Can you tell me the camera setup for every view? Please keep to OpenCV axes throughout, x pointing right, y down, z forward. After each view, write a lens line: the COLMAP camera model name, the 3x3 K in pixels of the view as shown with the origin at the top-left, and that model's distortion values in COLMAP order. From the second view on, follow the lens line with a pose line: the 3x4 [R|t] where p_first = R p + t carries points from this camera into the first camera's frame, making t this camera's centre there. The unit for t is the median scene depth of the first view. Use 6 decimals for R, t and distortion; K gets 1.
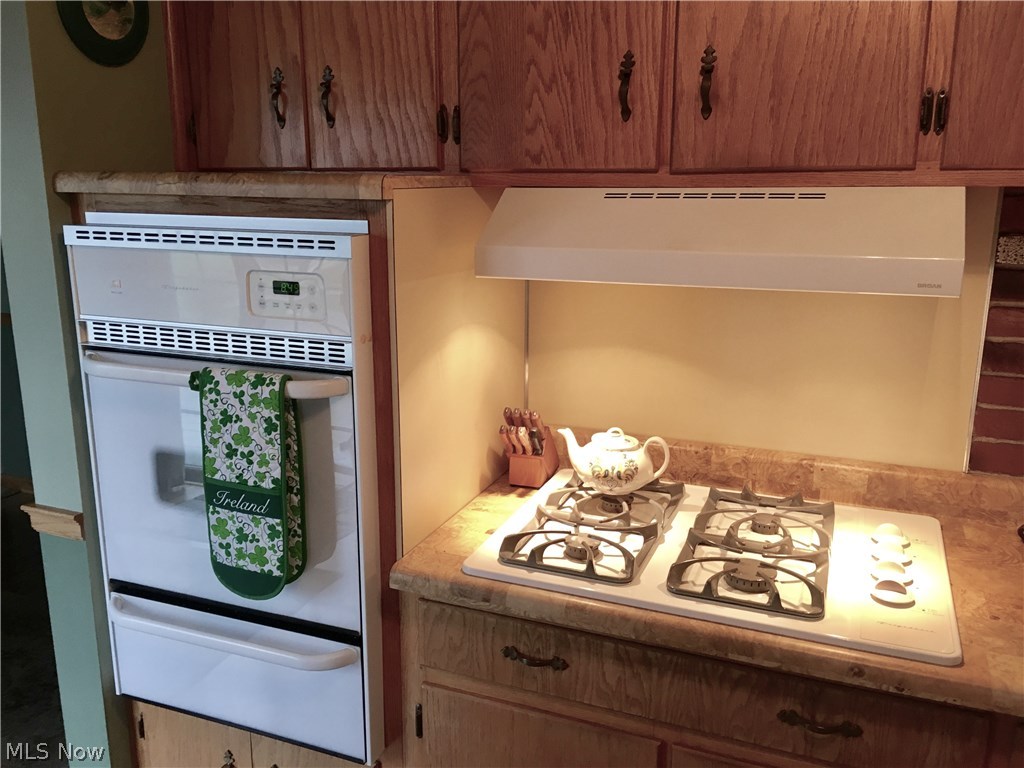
lens RADIAL K [[869.5, 0, 512.0], [0, 869.5, 384.0], [0, 0, 1]] dist [0.036326, -0.016551]
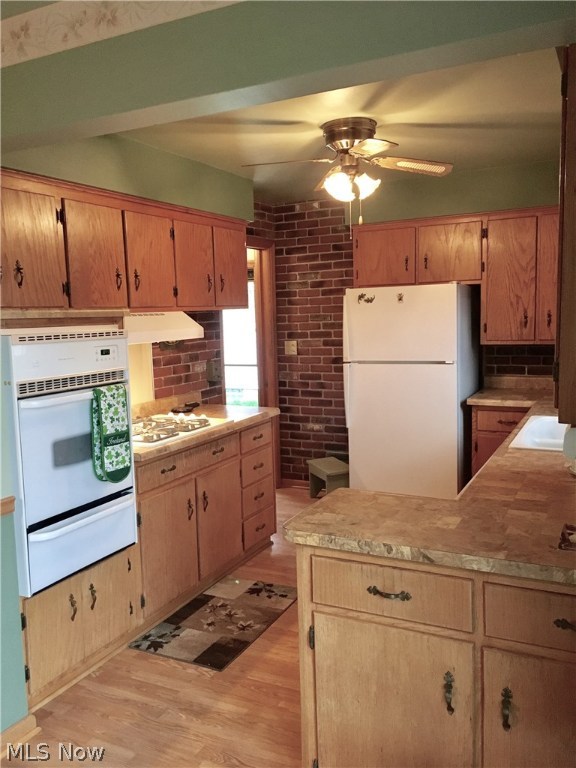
lens RADIAL K [[652.1, 0, 288.0], [0, 652.1, 384.0], [0, 0, 1]] dist [0.036326, -0.016551]
pose [[0.072736, -0.115405, 0.990652, -2.071713], [0.256913, 0.961930, 0.093196, -0.061803], [-0.963693, 0.247733, 0.099616, 0.324442]]
